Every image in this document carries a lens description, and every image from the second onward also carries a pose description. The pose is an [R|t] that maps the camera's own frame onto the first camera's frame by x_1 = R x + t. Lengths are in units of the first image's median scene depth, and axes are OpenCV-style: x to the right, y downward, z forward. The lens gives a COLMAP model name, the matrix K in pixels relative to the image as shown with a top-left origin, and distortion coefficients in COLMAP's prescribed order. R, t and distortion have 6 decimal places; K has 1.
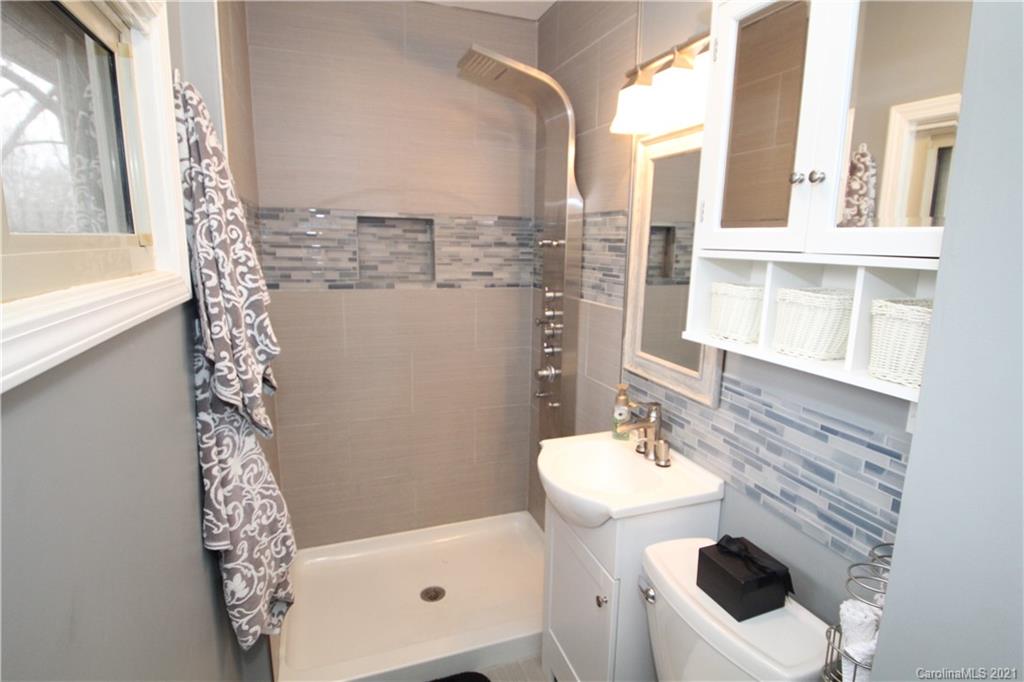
lens RADIAL K [[542.1, 0, 517.7], [0, 542.1, 337.4], [0, 0, 1]] dist [-0.027879, -0.007704]
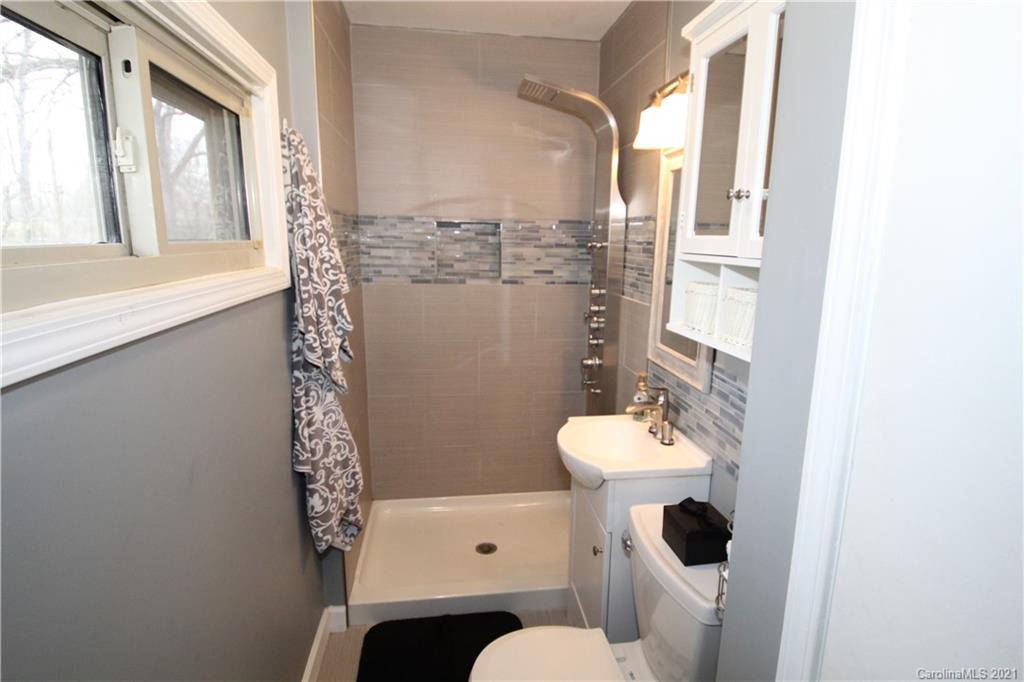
lens RADIAL K [[542.1, 0, 510.6], [0, 542.1, 343.4], [0, 0, 1]] dist [-0.027879, -0.007704]
pose [[0.974850, 0.041145, -0.219030, 0.222822], [-0.038151, 0.999112, 0.017883, 0.023398], [0.219572, -0.009077, 0.975554, -0.201530]]
